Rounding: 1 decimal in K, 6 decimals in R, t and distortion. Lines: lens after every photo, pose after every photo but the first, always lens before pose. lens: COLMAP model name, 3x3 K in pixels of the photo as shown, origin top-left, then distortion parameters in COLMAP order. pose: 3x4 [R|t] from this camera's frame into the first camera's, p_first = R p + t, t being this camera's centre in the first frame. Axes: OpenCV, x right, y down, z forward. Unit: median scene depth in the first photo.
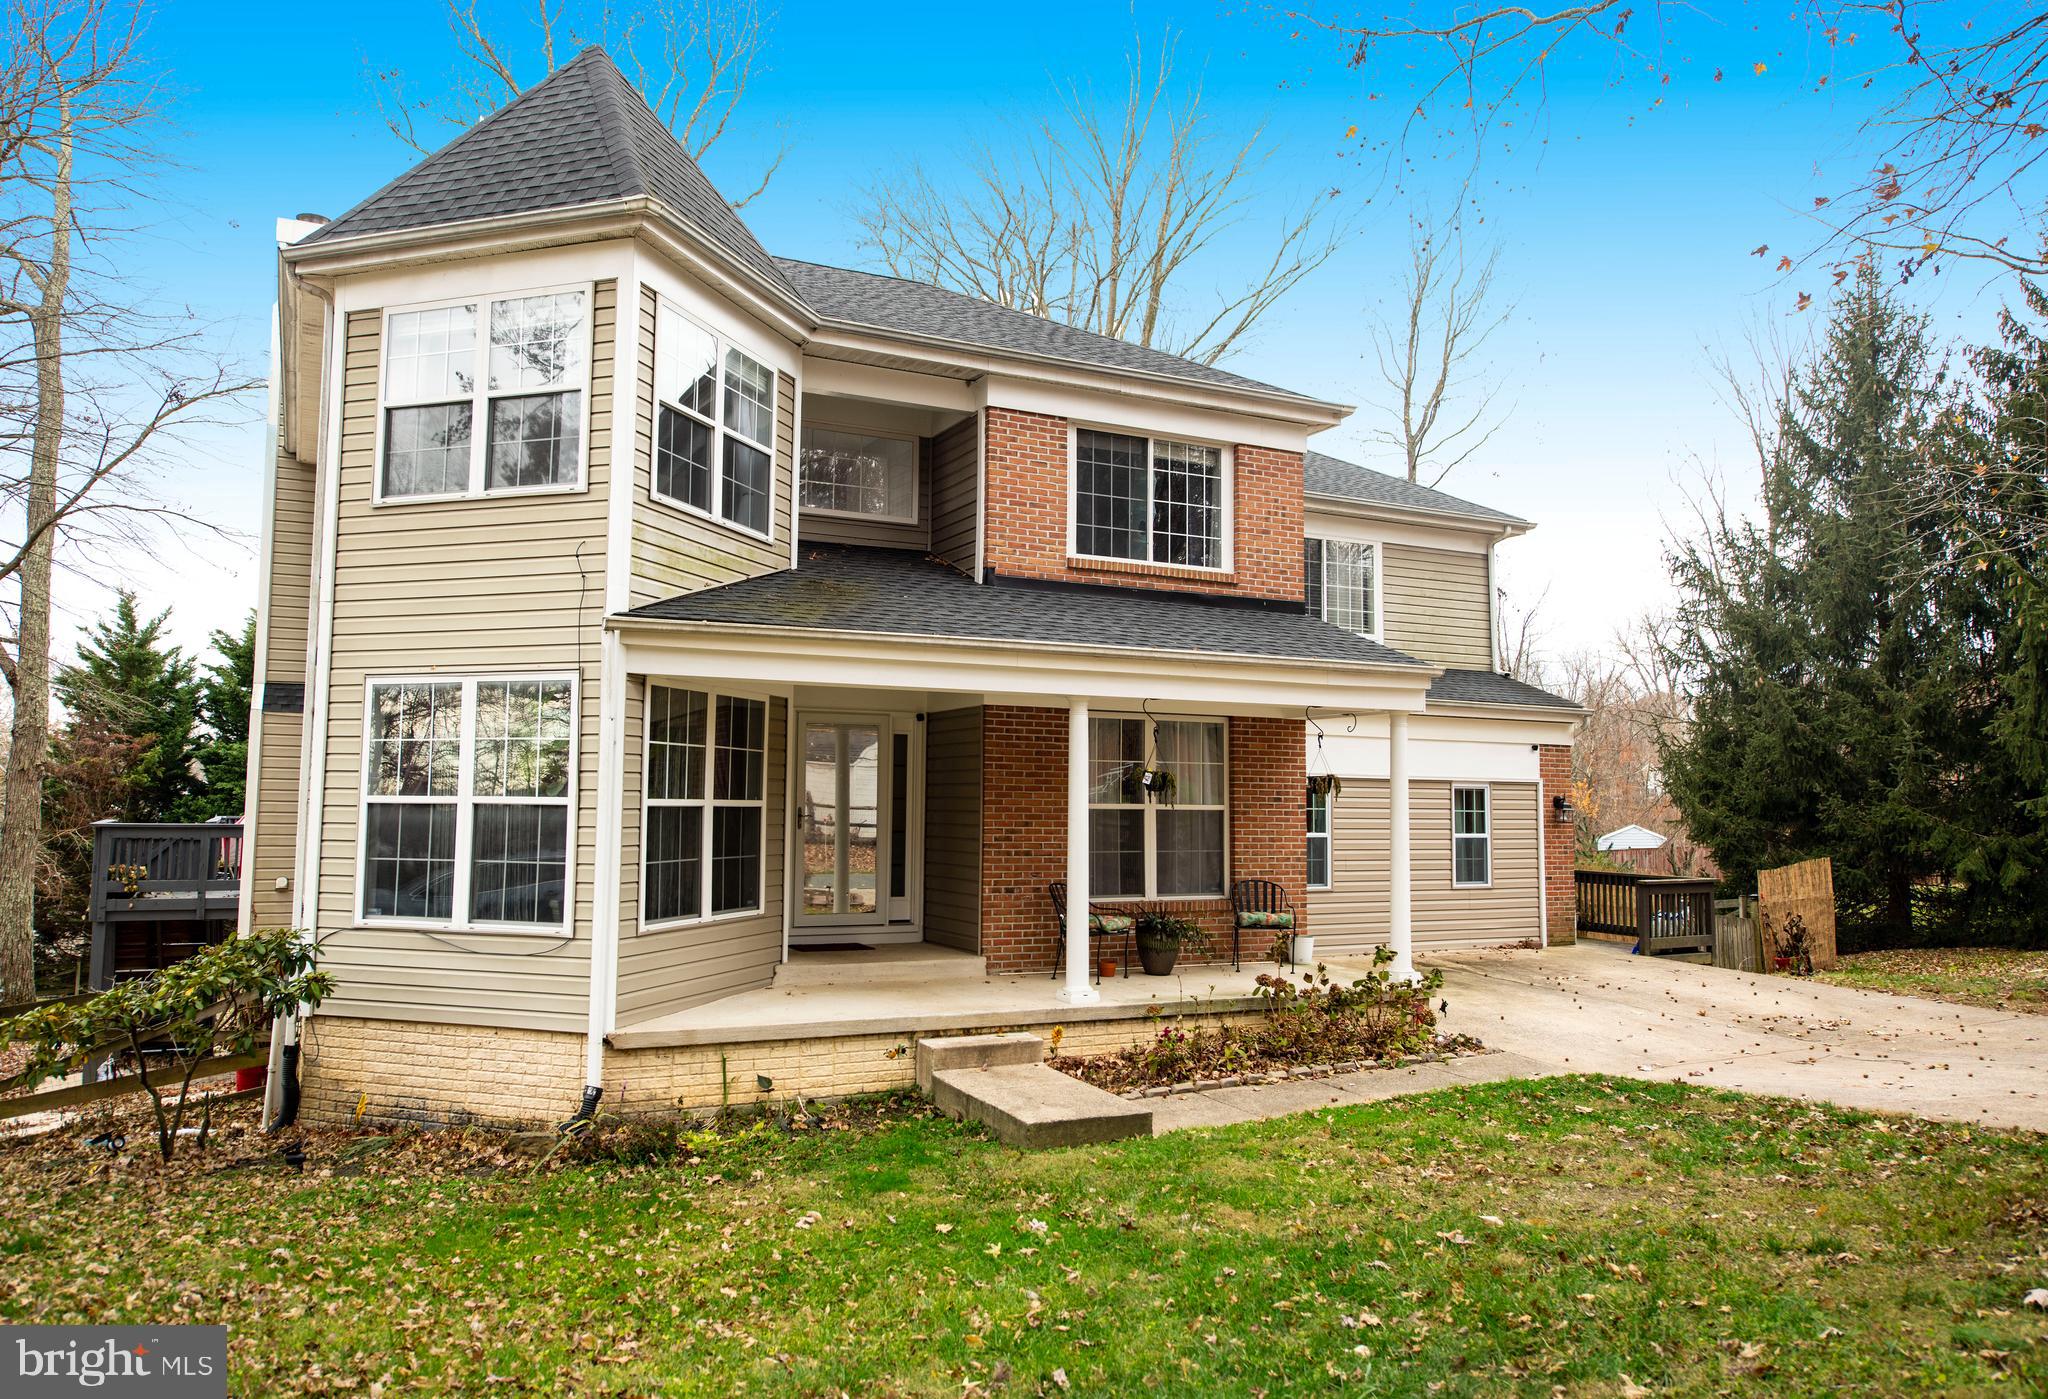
lens RADIAL K [[1498.0, 0, 1023.0], [0, 1498.0, 695.5], [0, 0, 1]] dist [0.003805, 0.006044]
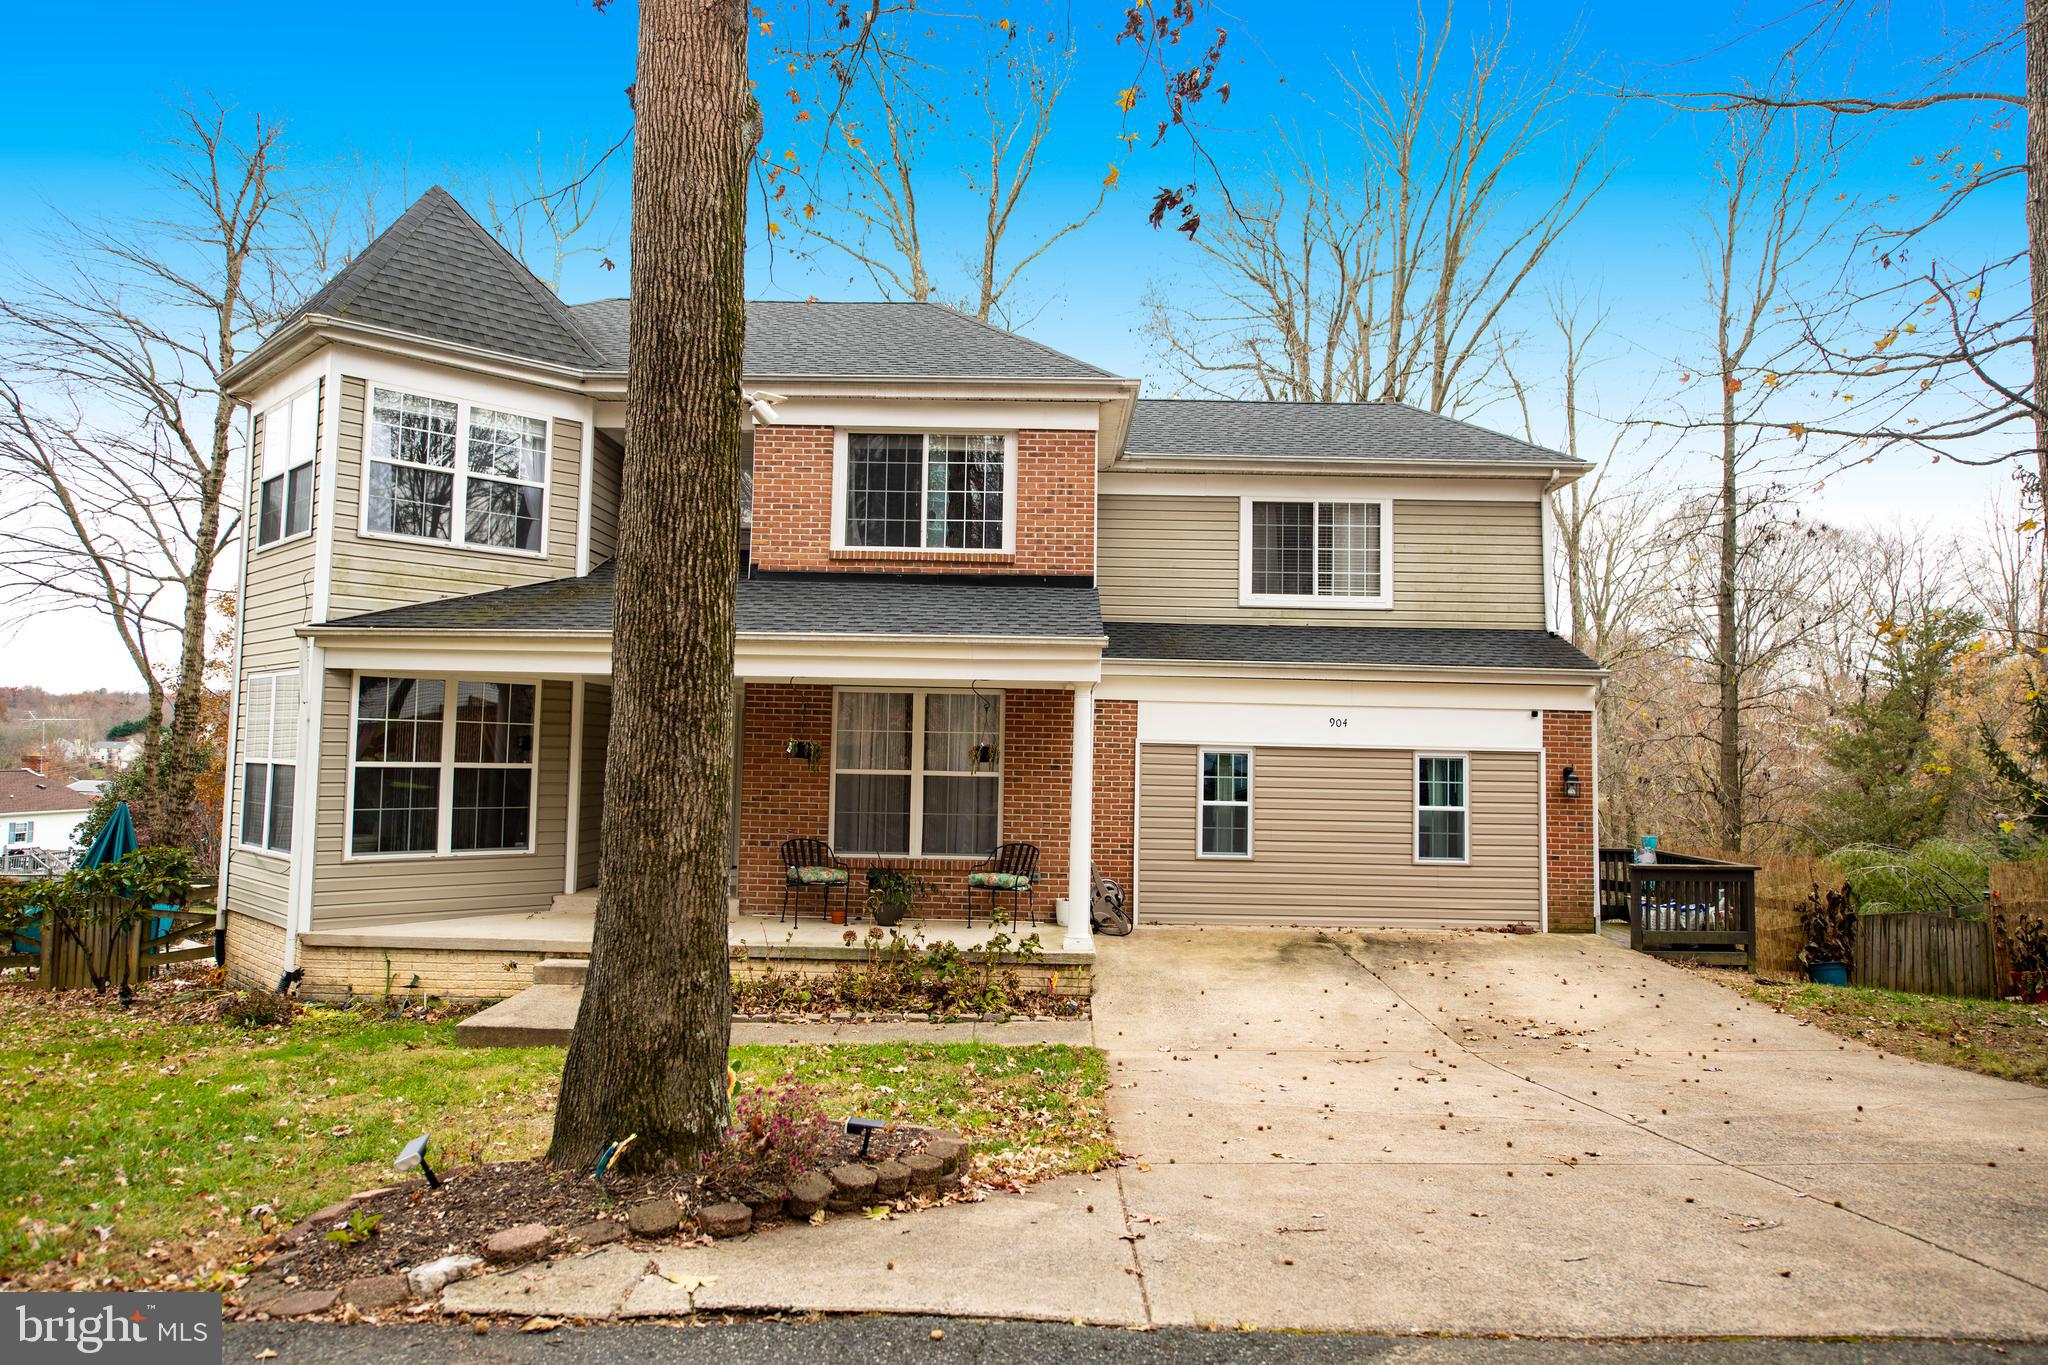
lens RADIAL K [[1410.5, 0, 1020.0], [0, 1410.5, 678.4], [0, 0, 1]] dist [0.001543, 0.001396]
pose [[0.877888, -0.018654, -0.478502, 0.656068], [0.023950, 0.999701, 0.004967, 0.002209], [0.478267, -0.015821, 0.878072, 0.135437]]
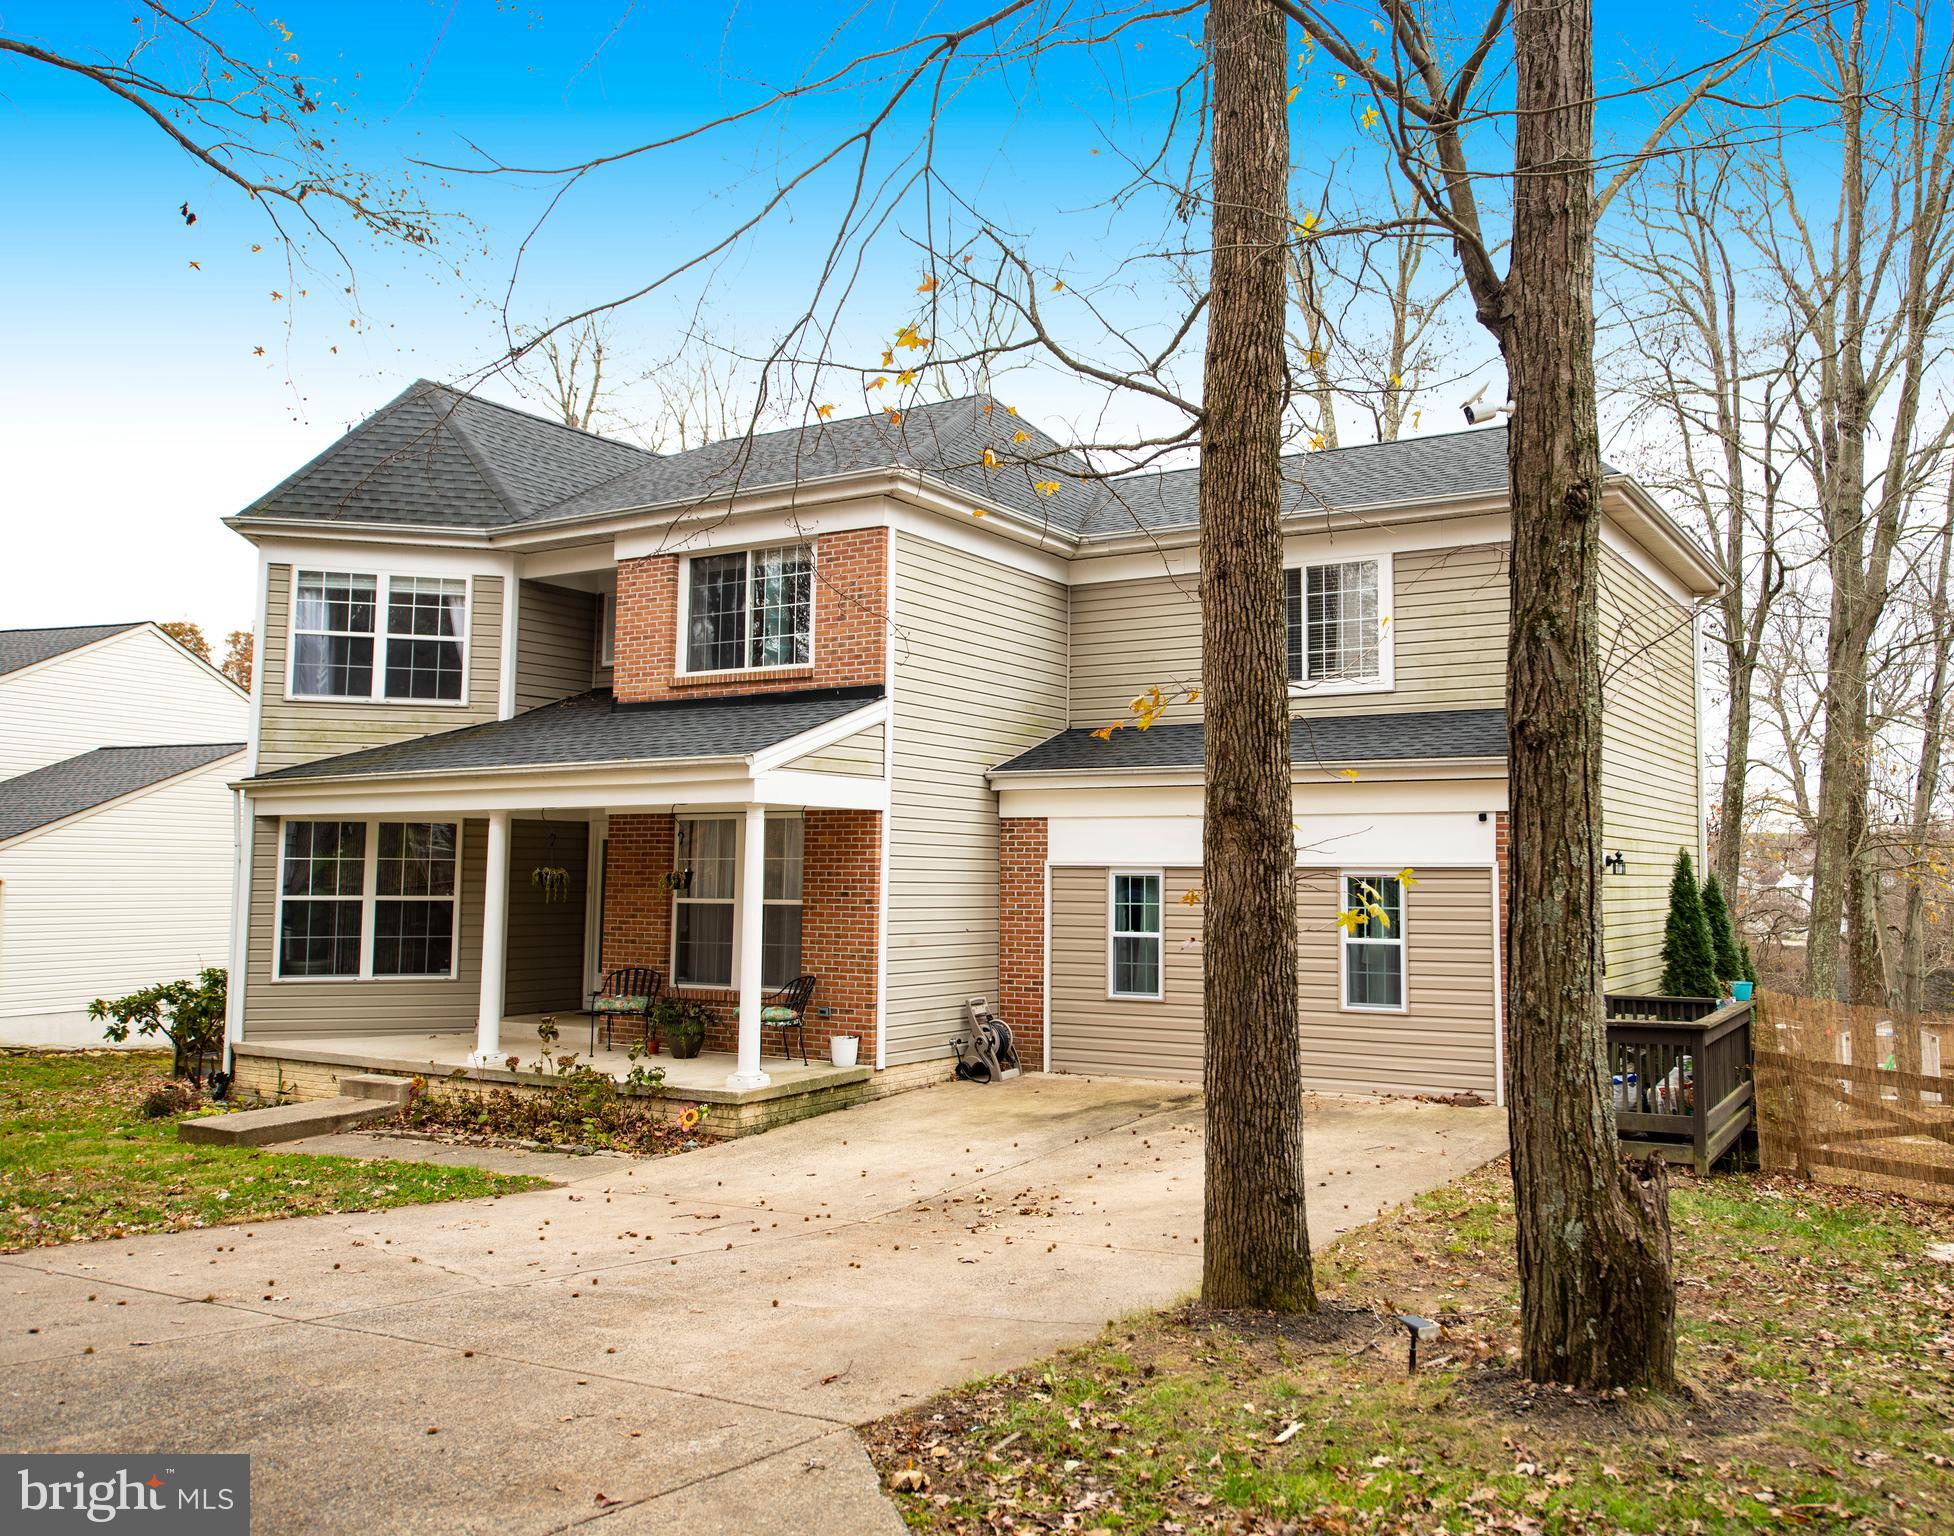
lens RADIAL K [[1604.0, 0, 1067.9], [0, 1604.0, 762.8], [0, 0, 1]] dist [-0.002901, 0.008509]
pose [[0.533406, -0.068426, -0.843087, 1.187543], [0.062548, 0.997185, -0.041360, 0.038851], [0.843544, -0.030672, 0.536184, 0.602585]]
